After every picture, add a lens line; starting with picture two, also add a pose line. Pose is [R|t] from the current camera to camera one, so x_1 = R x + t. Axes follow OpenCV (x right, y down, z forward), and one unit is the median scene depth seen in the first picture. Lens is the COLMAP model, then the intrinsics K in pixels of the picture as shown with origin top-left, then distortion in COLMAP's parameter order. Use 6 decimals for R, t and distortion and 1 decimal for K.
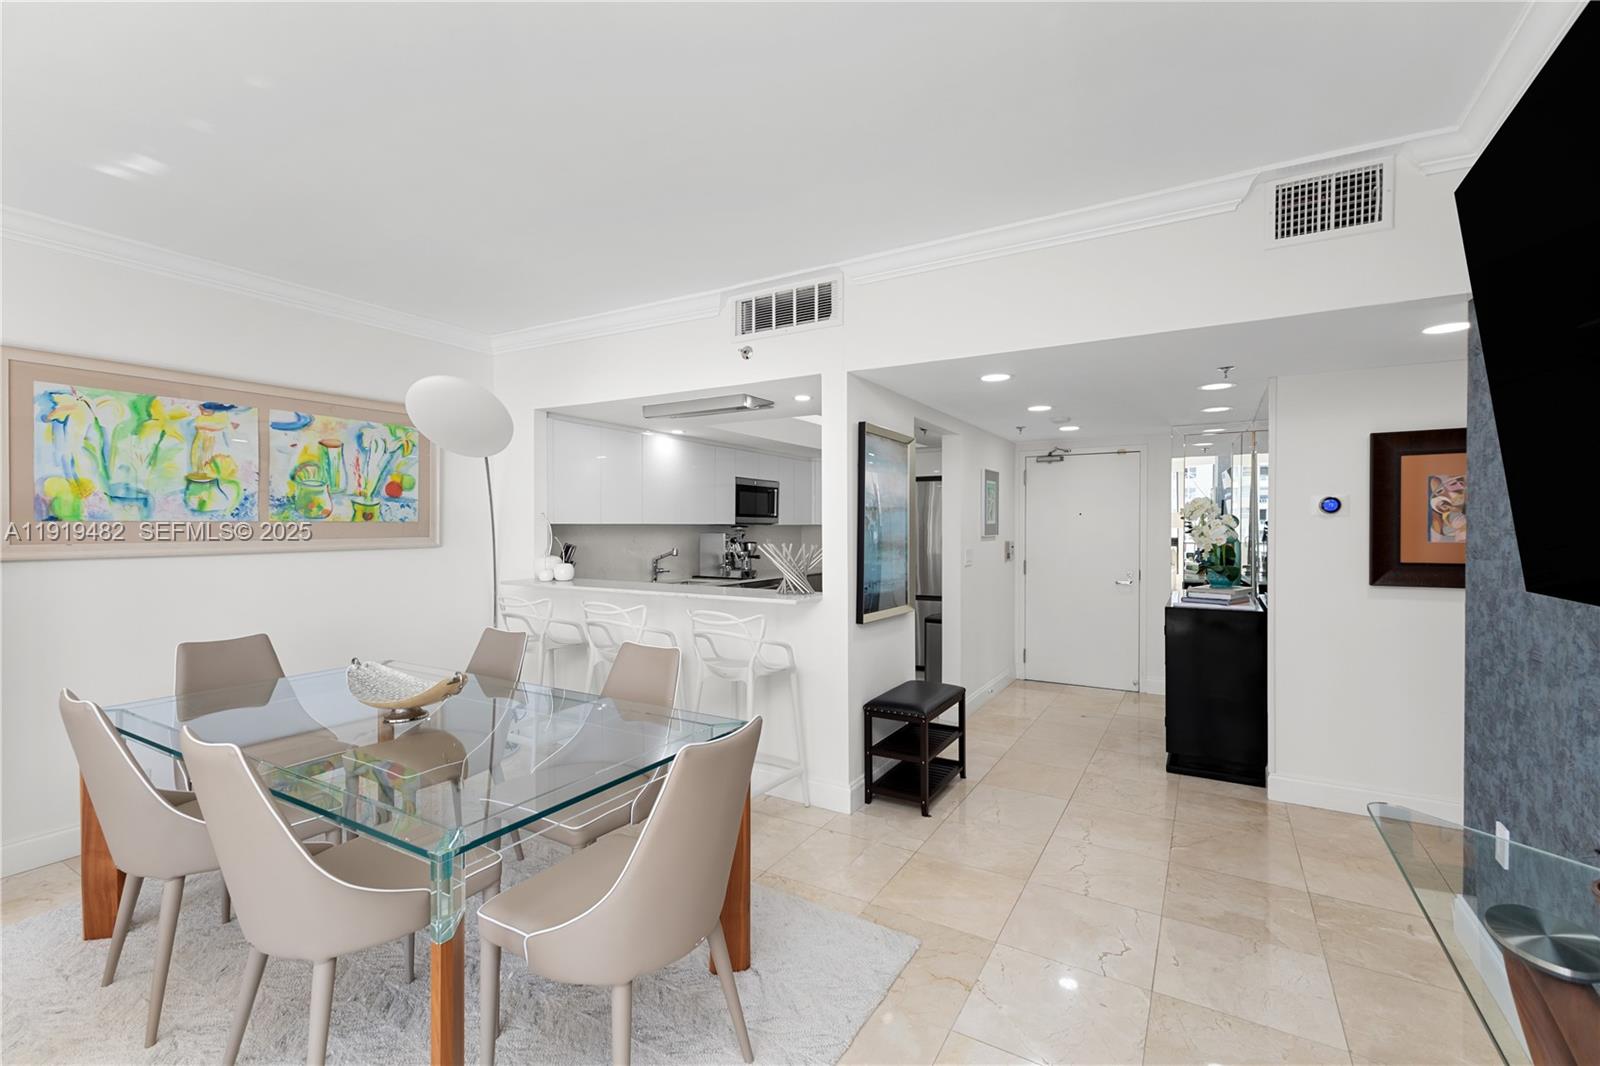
lens RADIAL K [[694.1, 0, 797.9], [0, 694.1, 534.5], [0, 0, 1]] dist [0.019429, -0.004651]
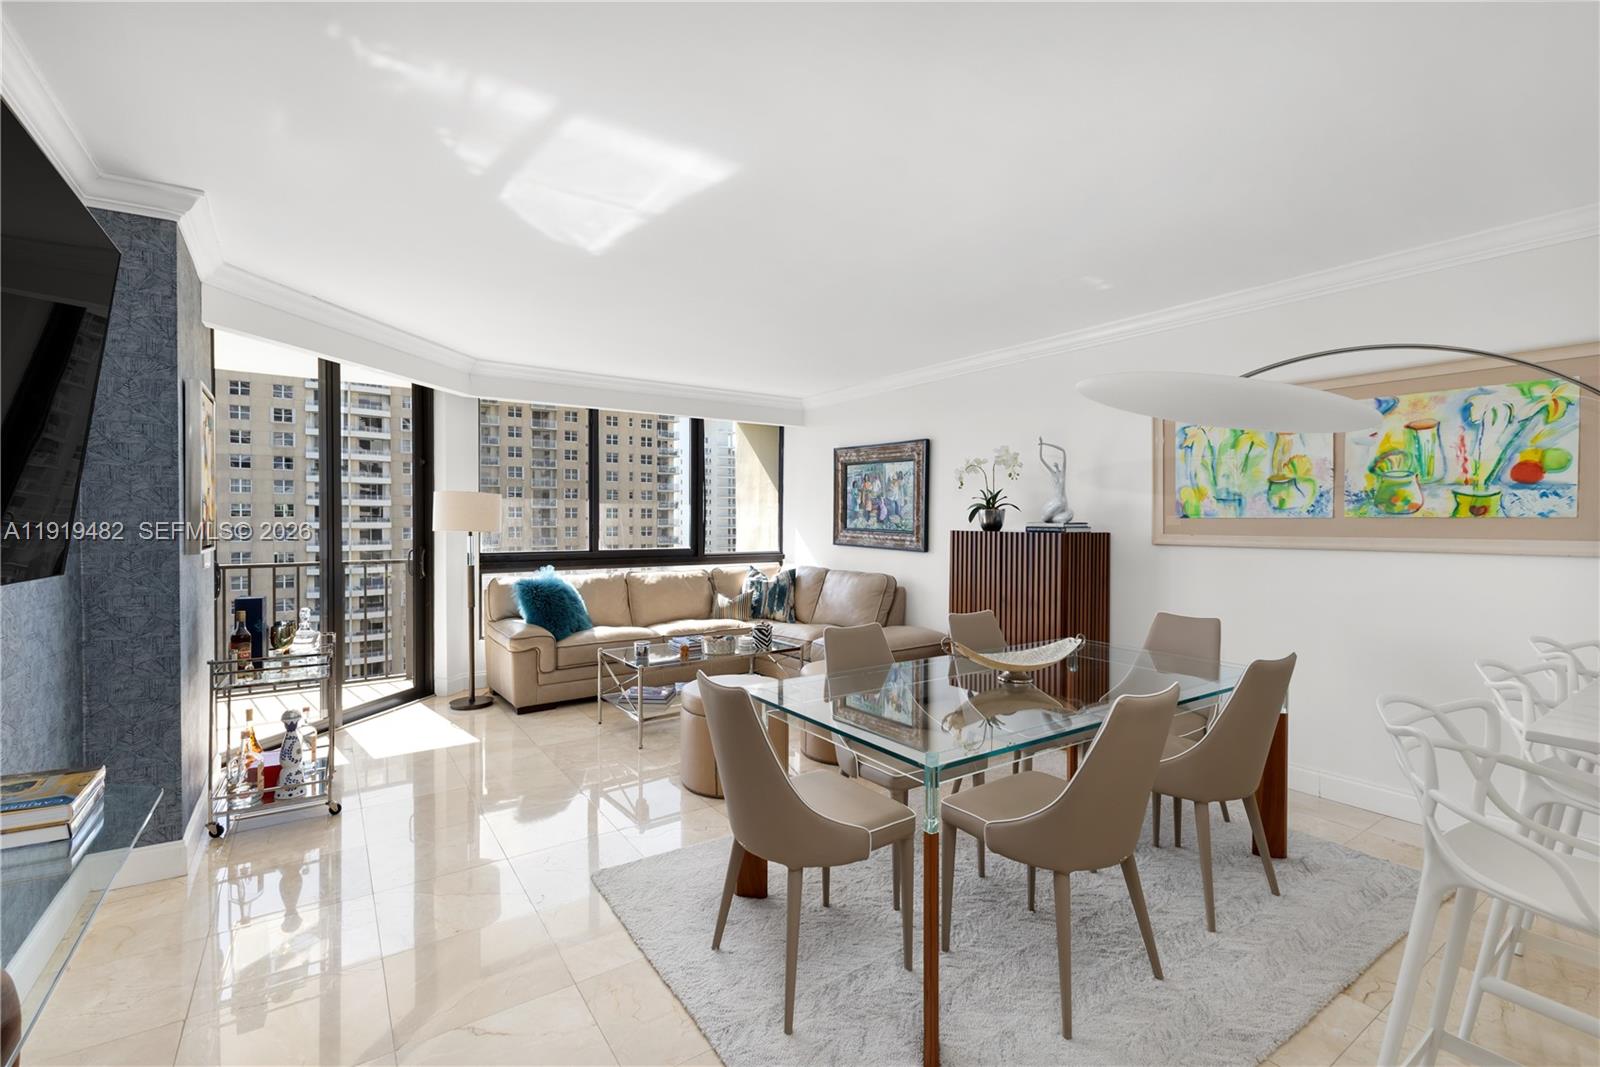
lens RADIAL K [[694.1, 0, 793.2], [0, 694.1, 526.9], [0, 0, 1]] dist [0.019429, -0.004651]
pose [[-0.413568, 0.008844, -0.910430, 0.467598], [-0.013115, 0.999791, 0.015669, -0.011307], [0.910379, 0.018420, -0.413366, 0.730893]]
